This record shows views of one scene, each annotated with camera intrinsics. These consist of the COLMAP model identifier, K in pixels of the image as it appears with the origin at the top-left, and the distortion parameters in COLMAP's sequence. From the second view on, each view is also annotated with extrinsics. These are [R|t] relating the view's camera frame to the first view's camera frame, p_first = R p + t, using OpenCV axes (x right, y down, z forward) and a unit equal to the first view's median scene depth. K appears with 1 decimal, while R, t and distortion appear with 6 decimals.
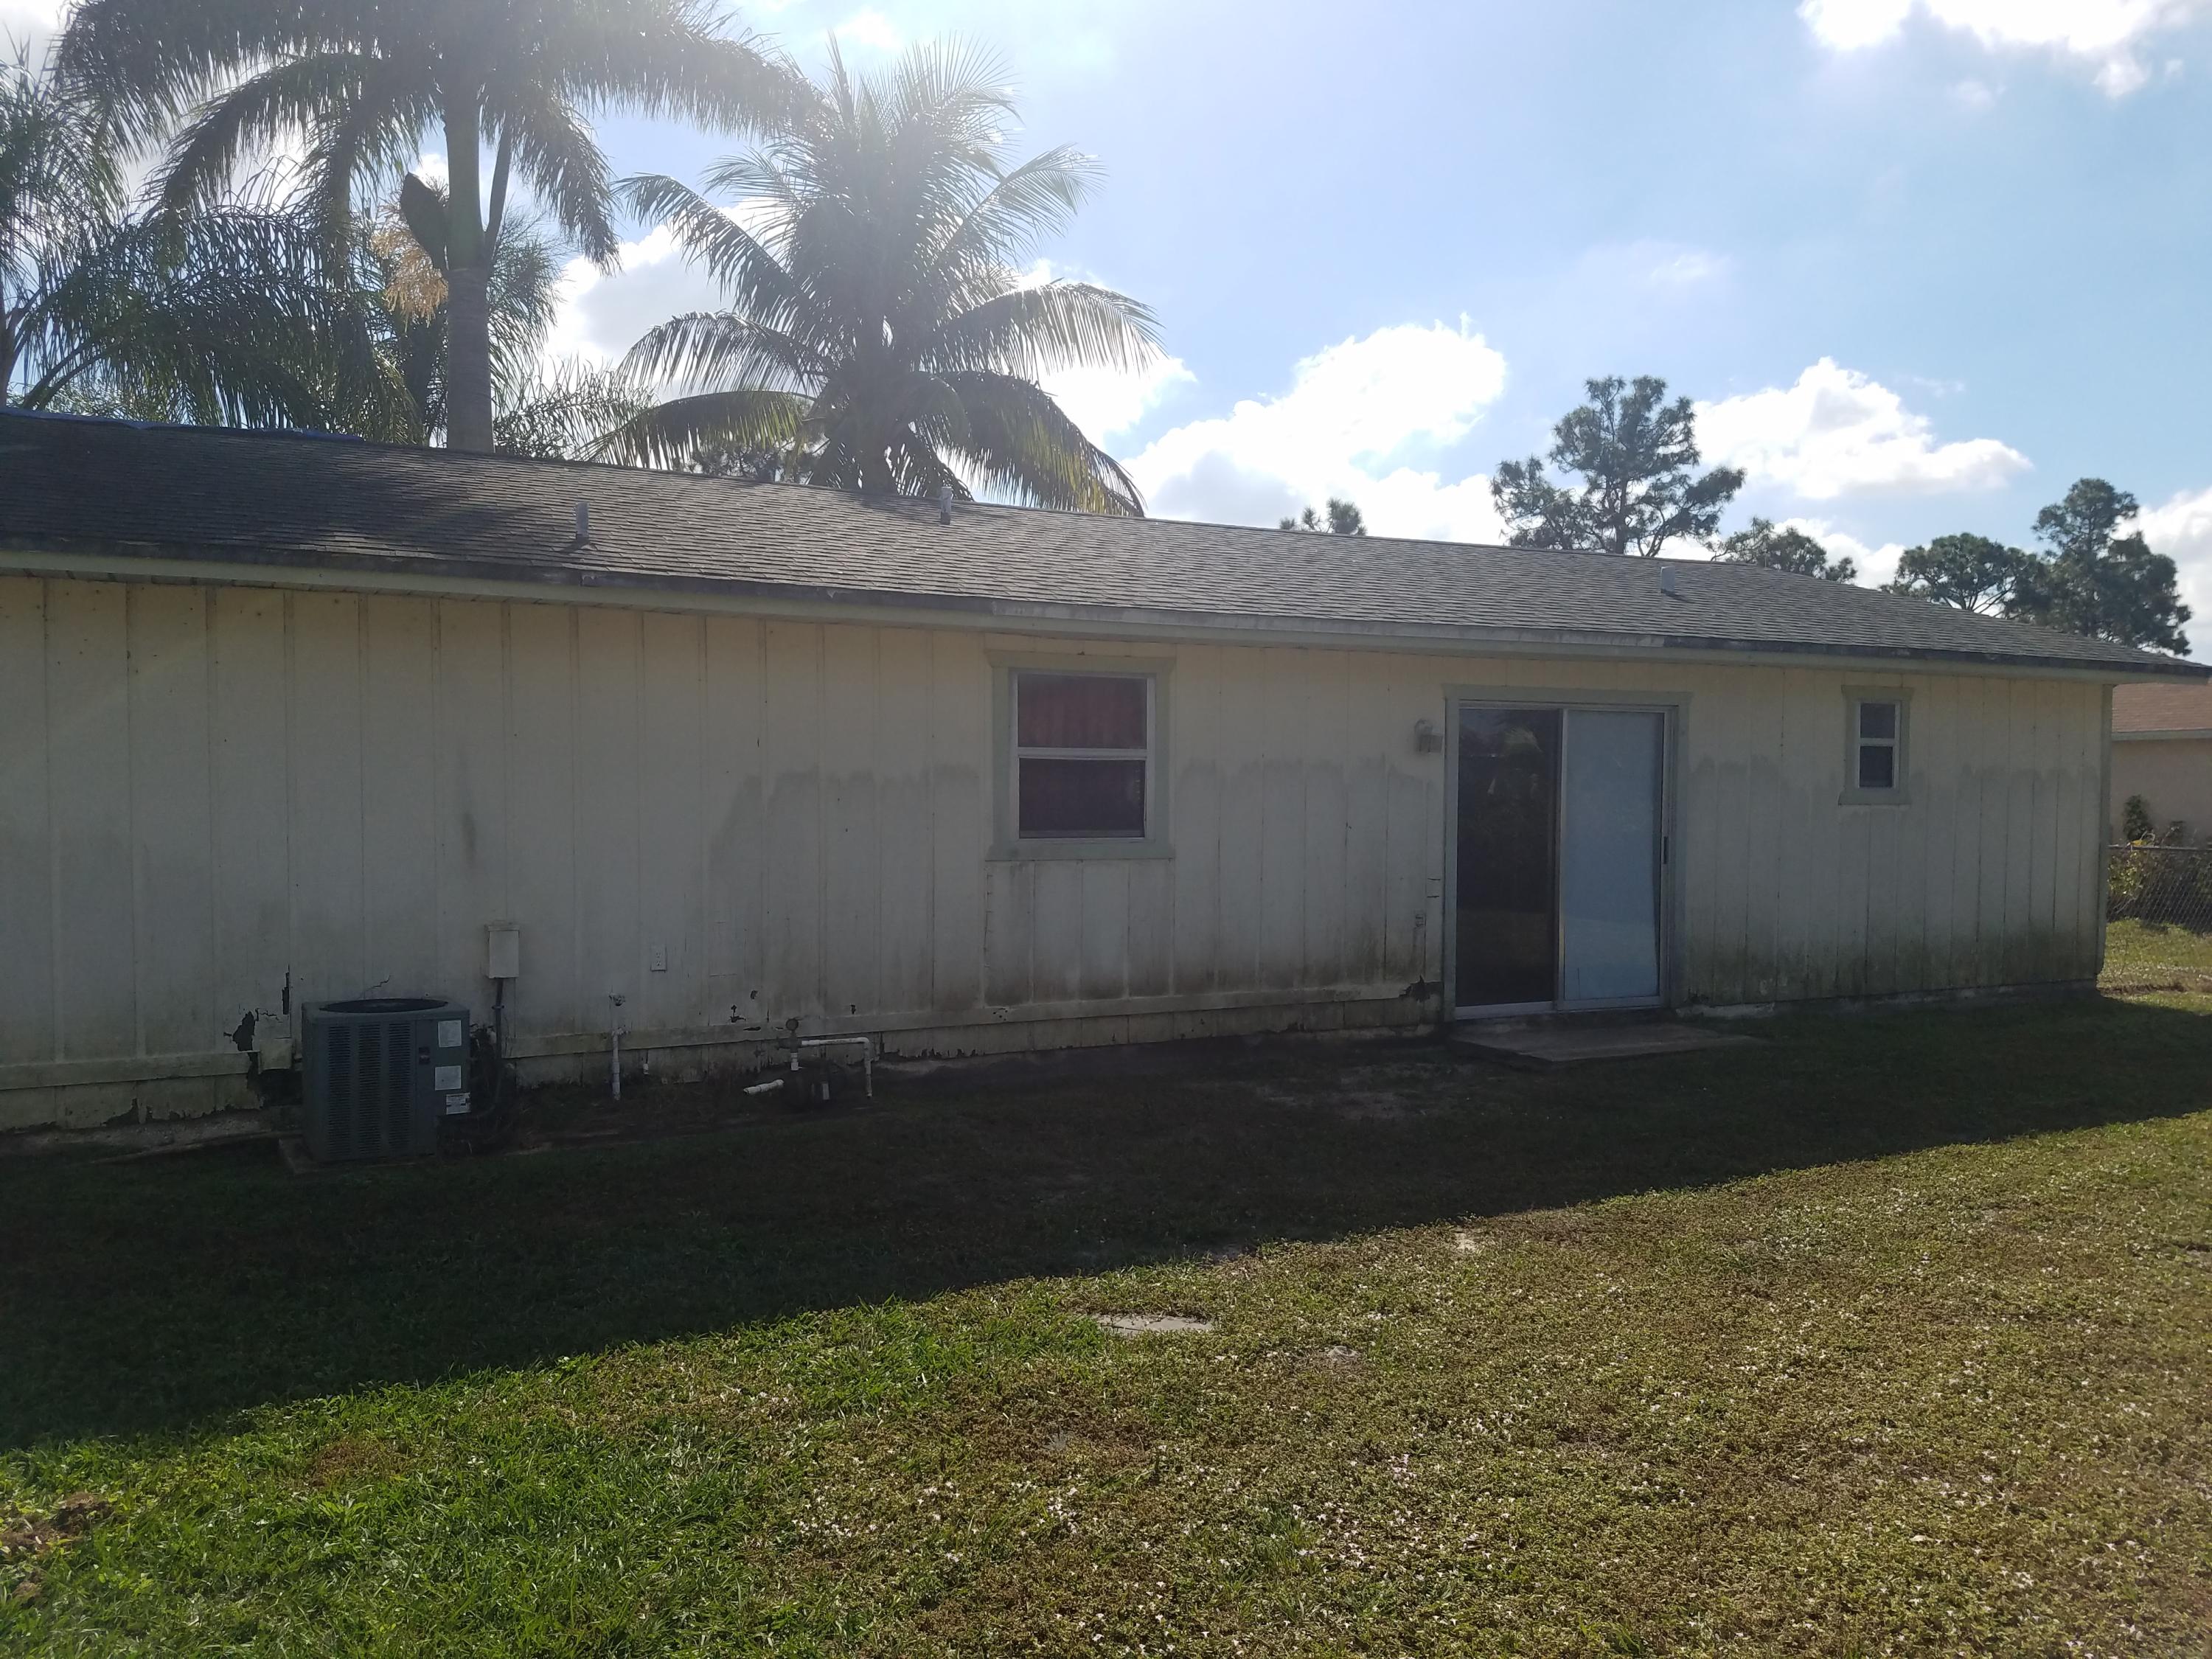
lens RADIAL K [[1671.4, 0, 1074.0], [0, 1671.4, 860.1], [0, 0, 1]] dist [0.228850, -0.415863]
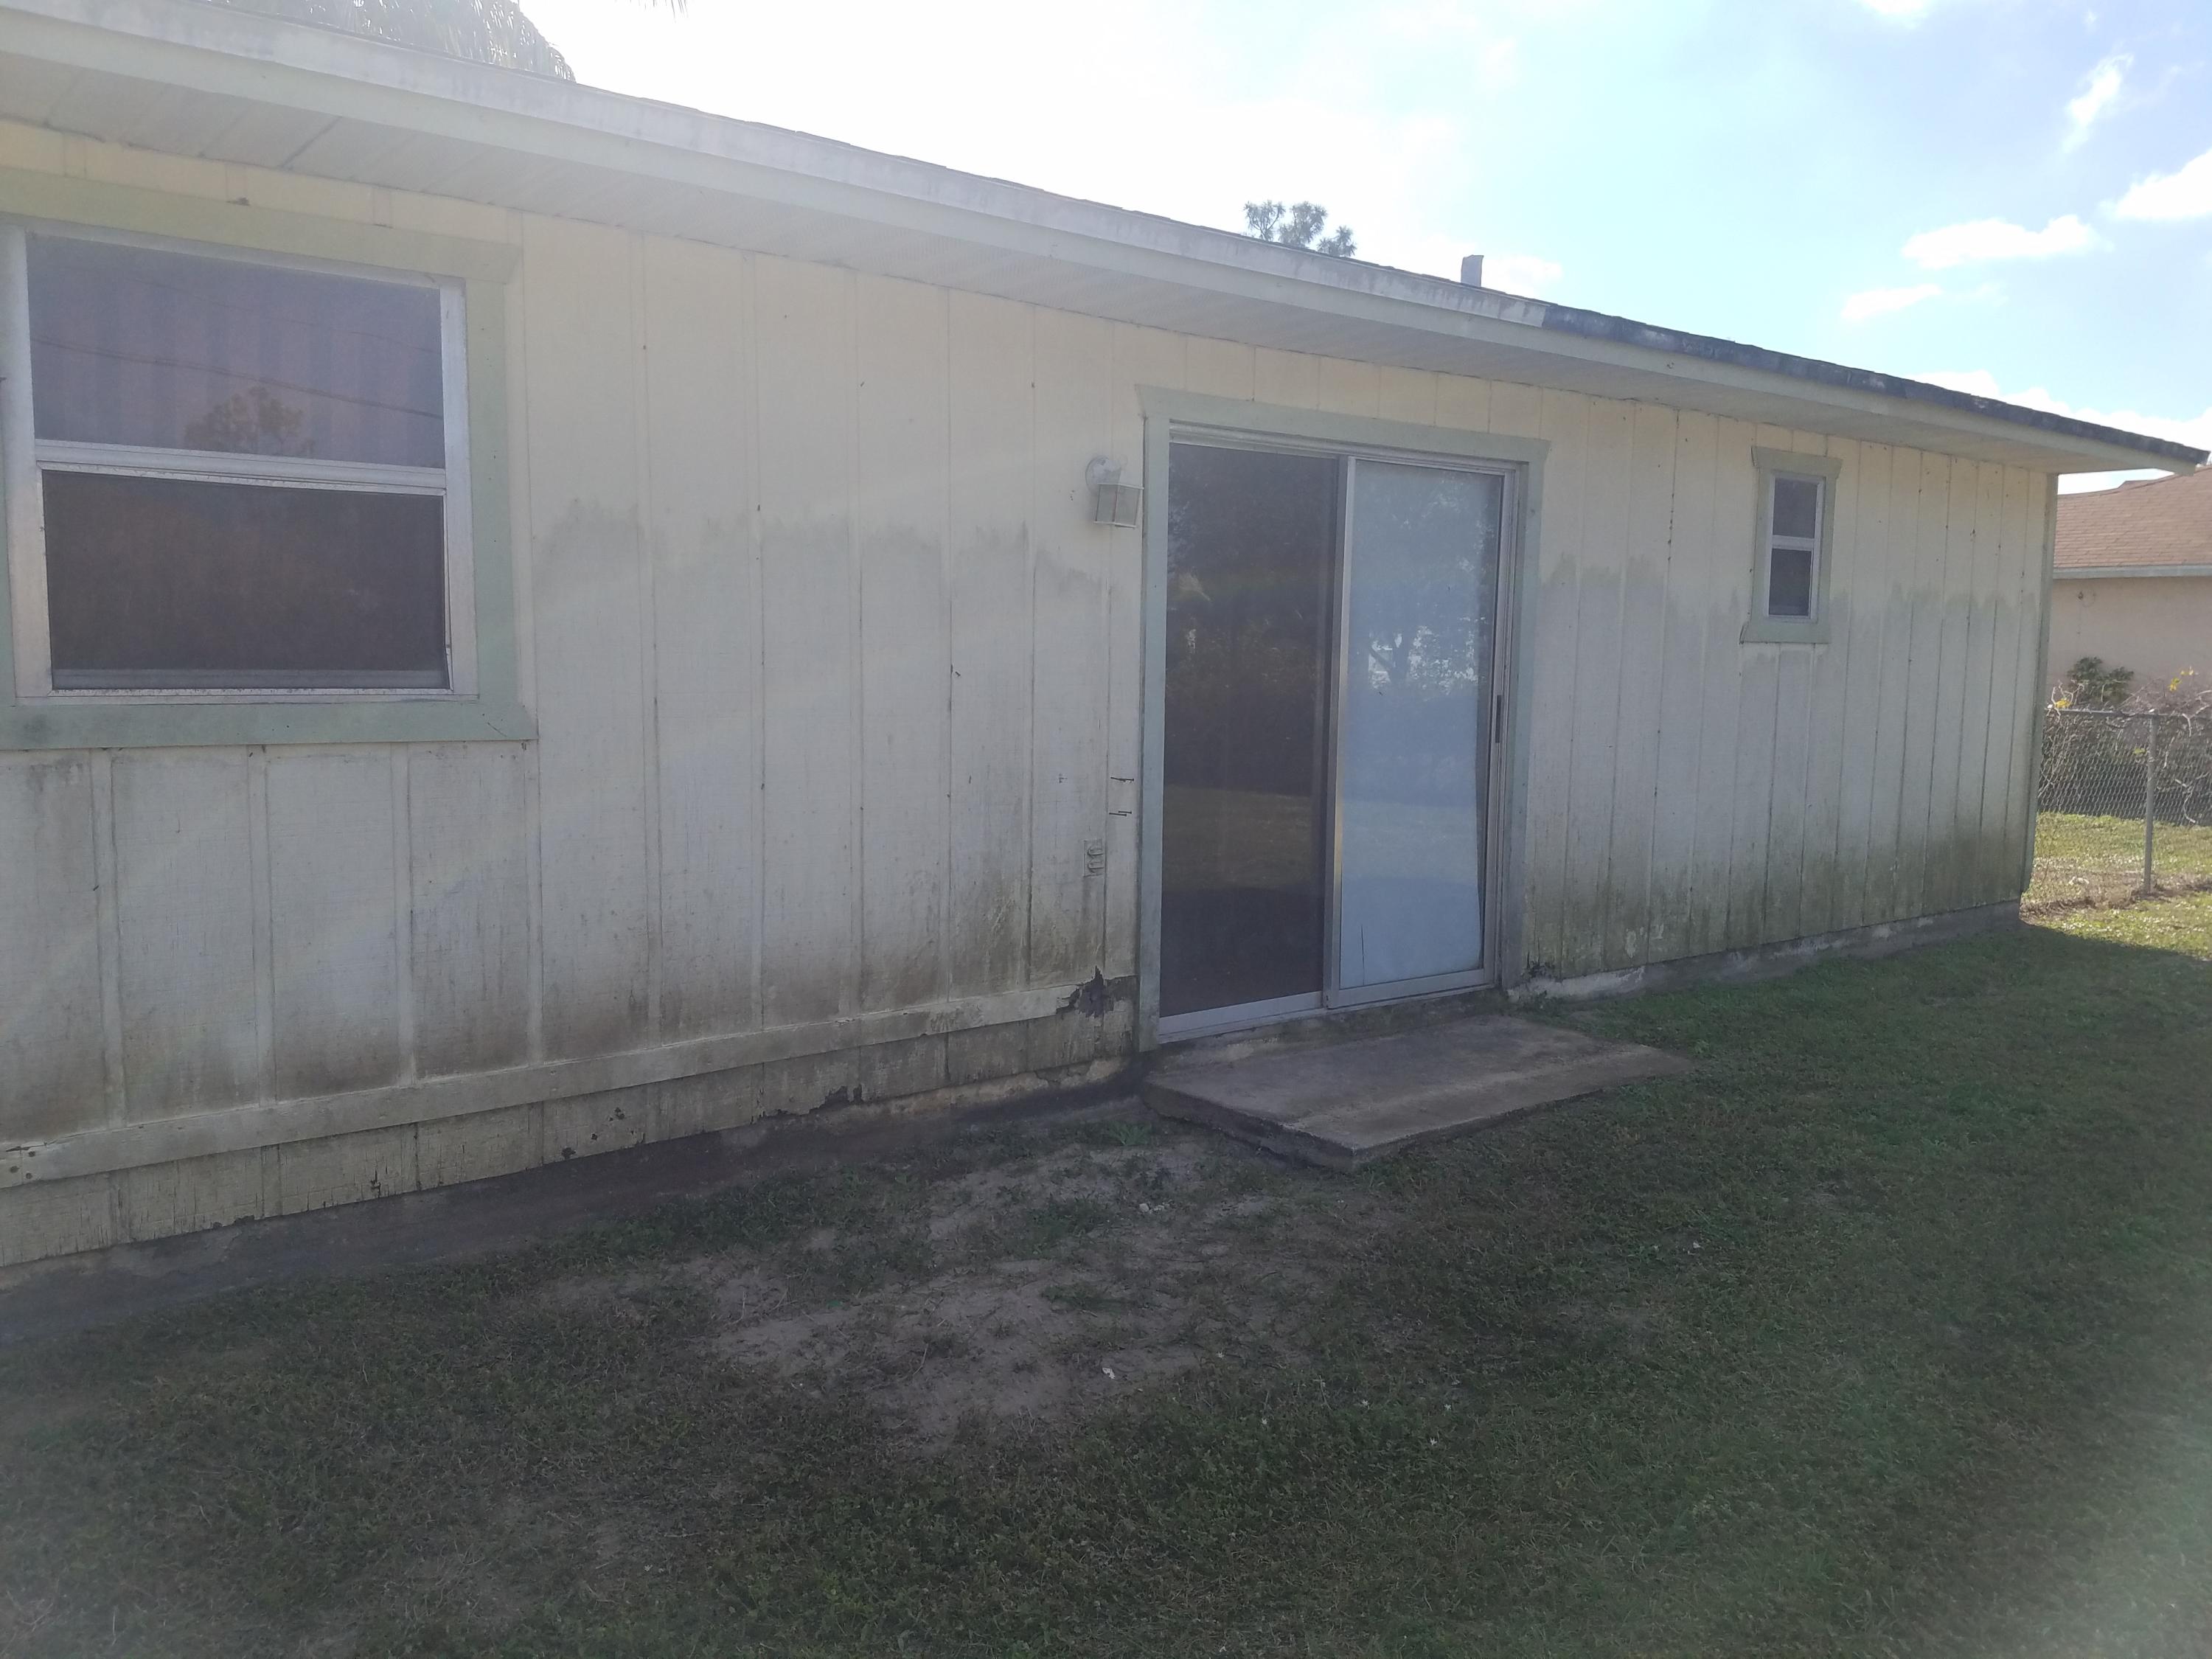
lens RADIAL K [[1671.4, 0, 1074.0], [0, 1671.4, 860.1], [0, 0, 1]] dist [0.228850, -0.415863]
pose [[0.979674, -0.016969, 0.199877, 0.098617], [0.000629, 0.996671, 0.081528, -0.005689], [-0.200595, -0.079745, 0.976423, 0.512805]]
